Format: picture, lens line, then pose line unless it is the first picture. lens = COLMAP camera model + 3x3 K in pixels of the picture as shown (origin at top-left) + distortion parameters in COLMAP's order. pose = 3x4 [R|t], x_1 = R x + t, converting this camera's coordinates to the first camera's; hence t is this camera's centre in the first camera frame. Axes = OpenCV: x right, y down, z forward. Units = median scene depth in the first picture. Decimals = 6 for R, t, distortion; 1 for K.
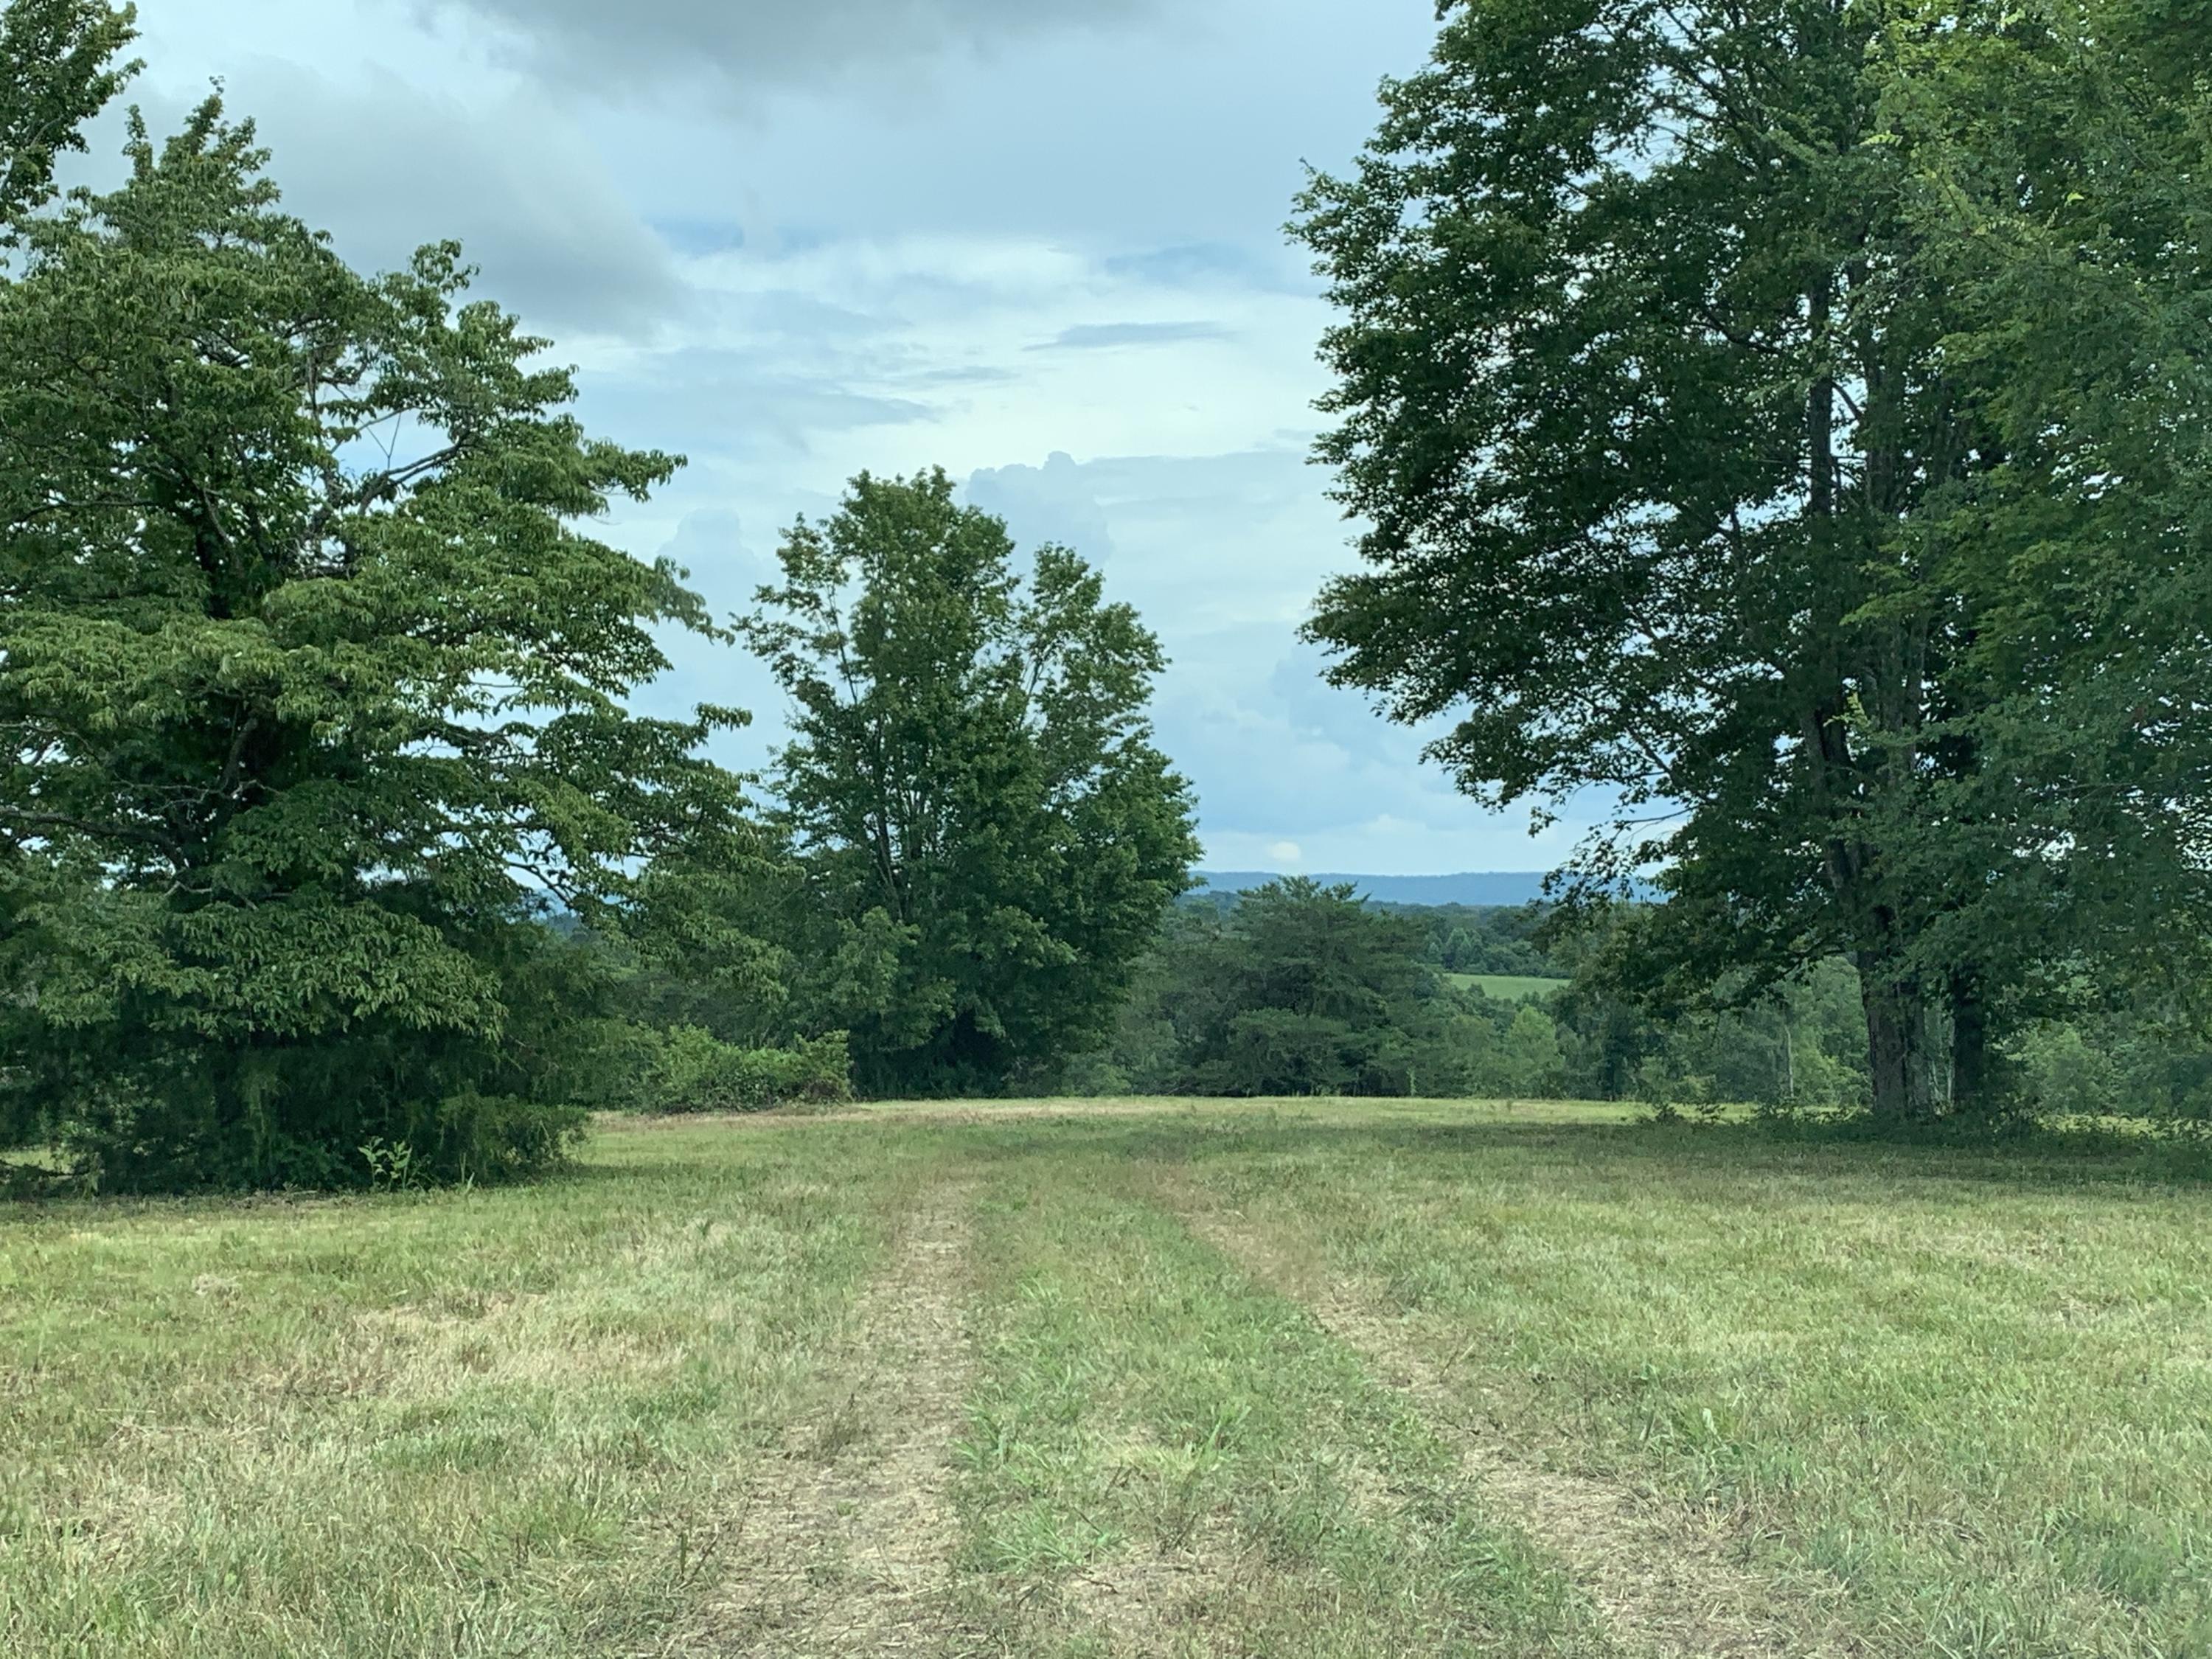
lens RADIAL K [[3019.4, 0, 1106.0], [0, 3019.4, 829.5], [0, 0, 1]] dist [0.090980, 0.013541]
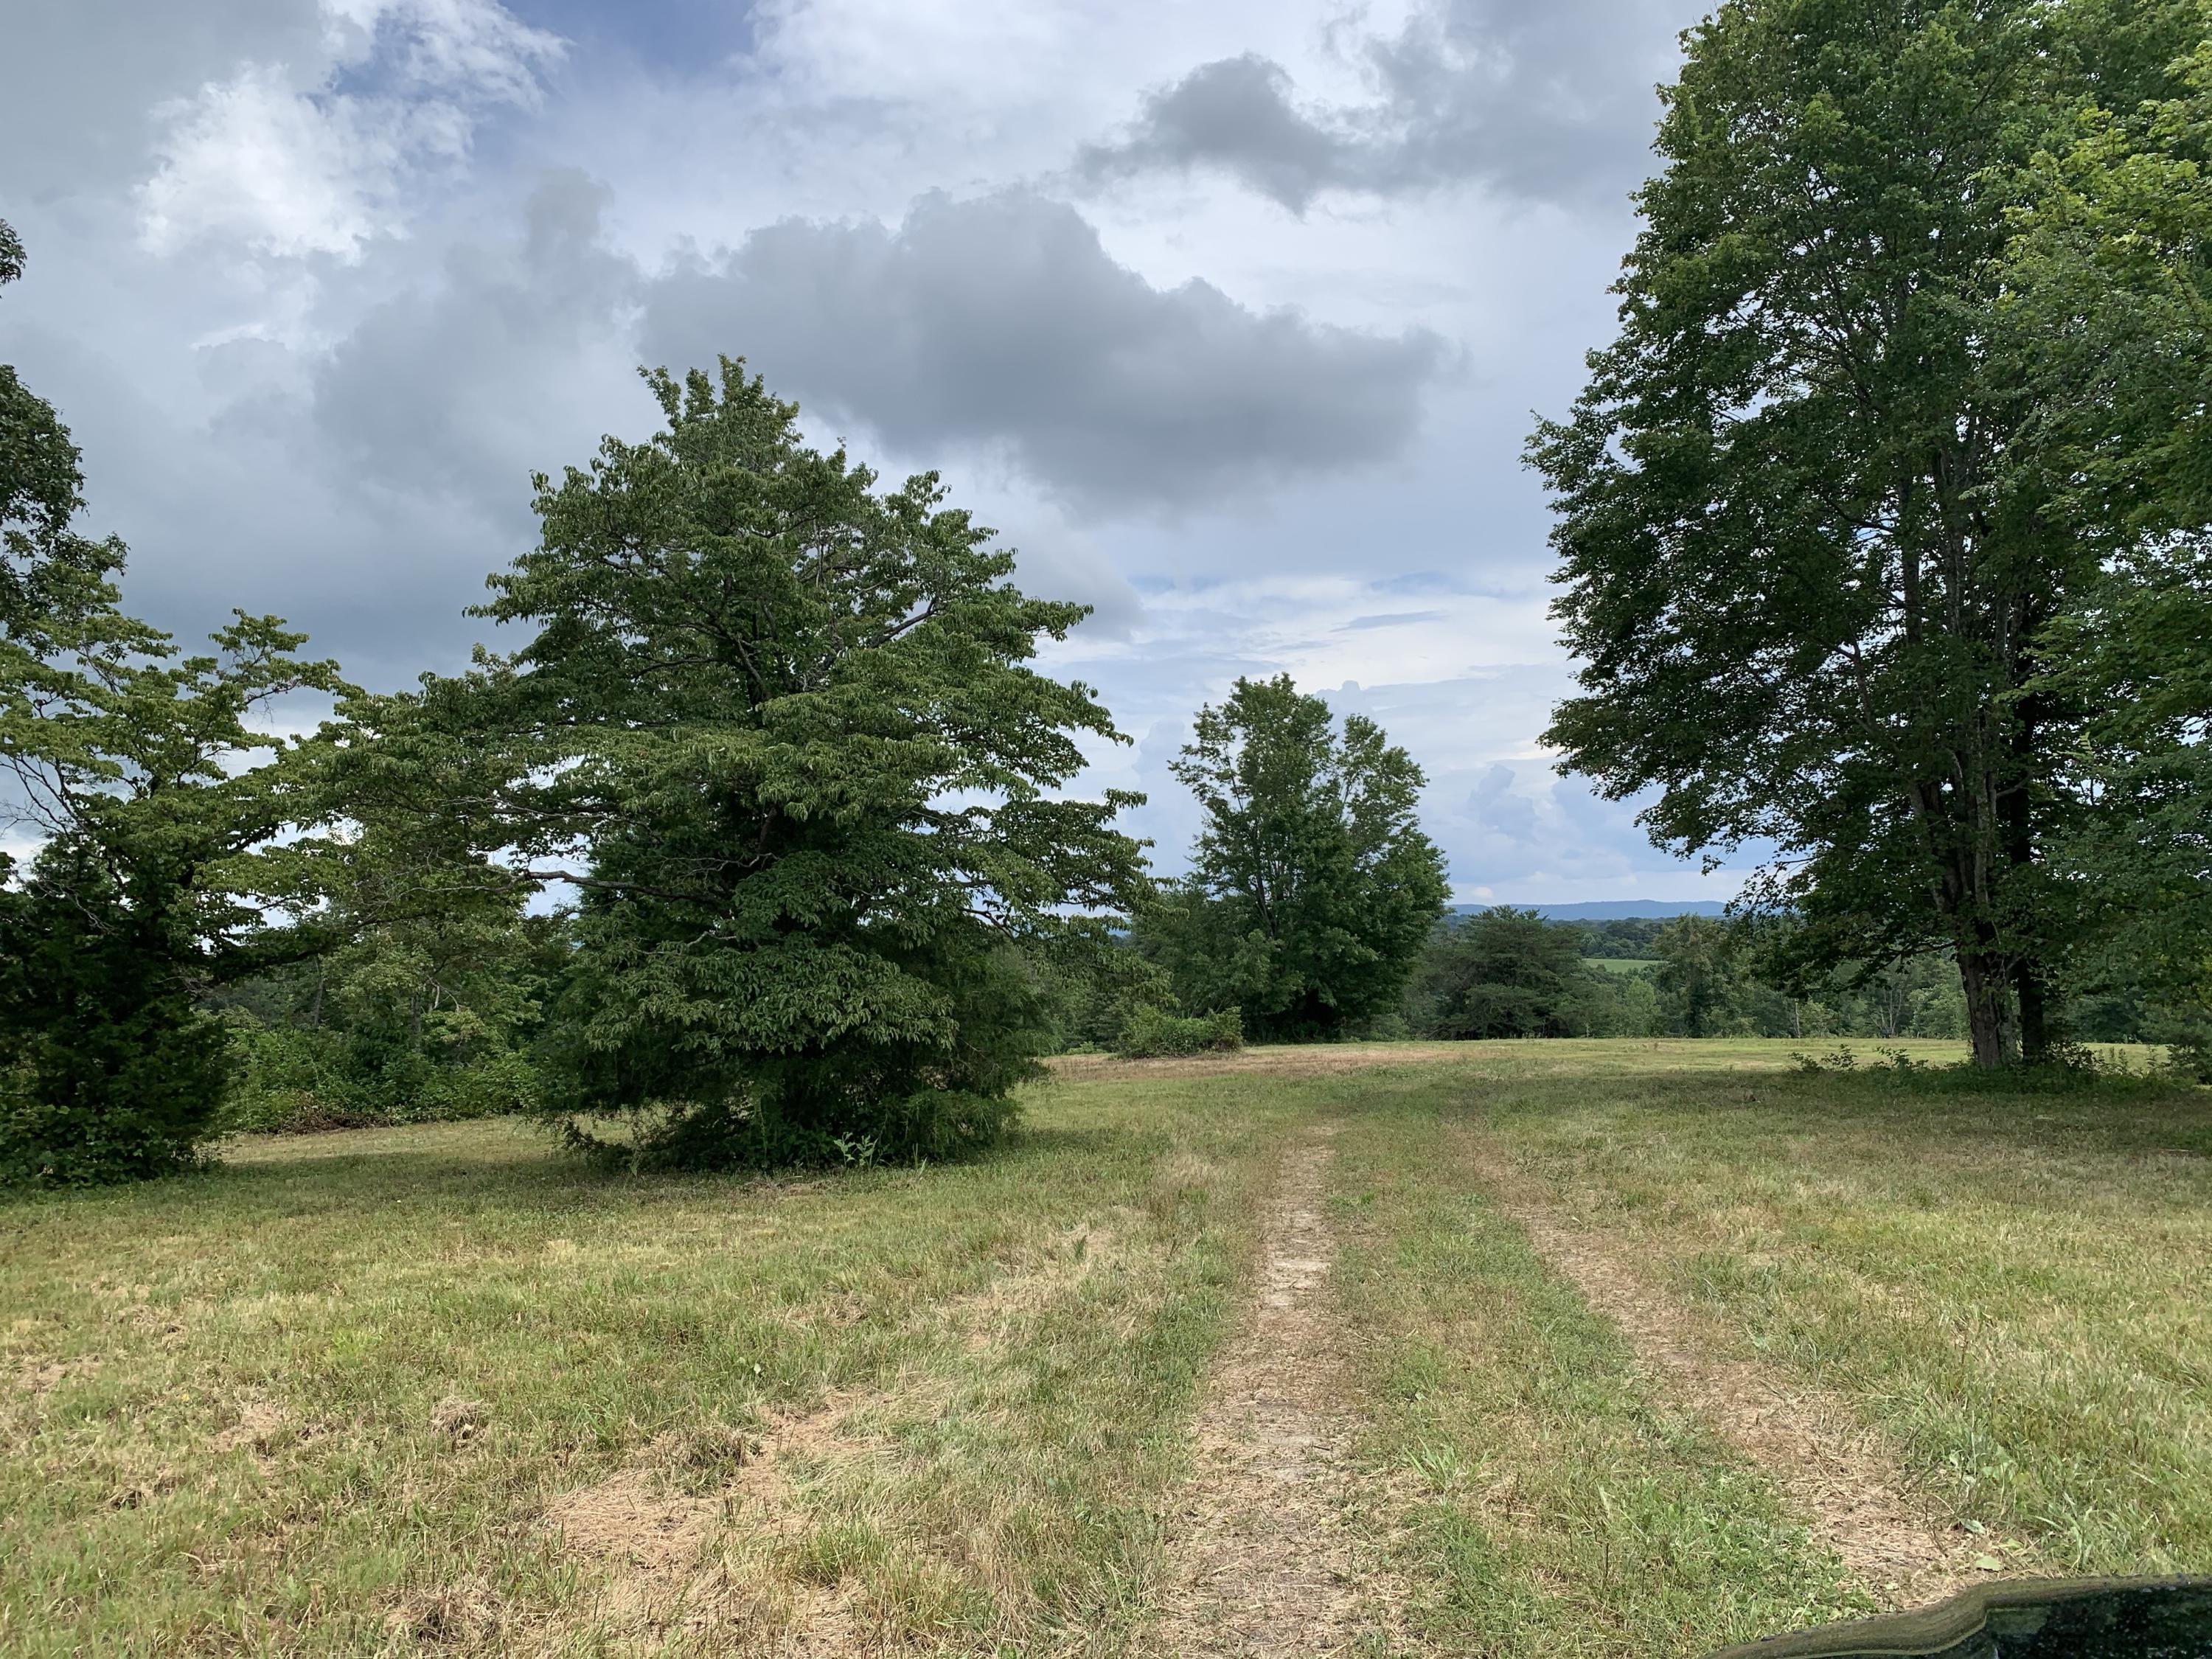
lens RADIAL K [[1447.1, 0, 1106.0], [0, 1447.1, 829.5], [0, 0, 1]] dist [0.084236, -0.000252]
pose [[0.982604, -0.033537, -0.182658, -0.013027], [0.026108, 0.998737, -0.042922, 0.002995], [0.183867, 0.037407, 0.982239, 0.266414]]
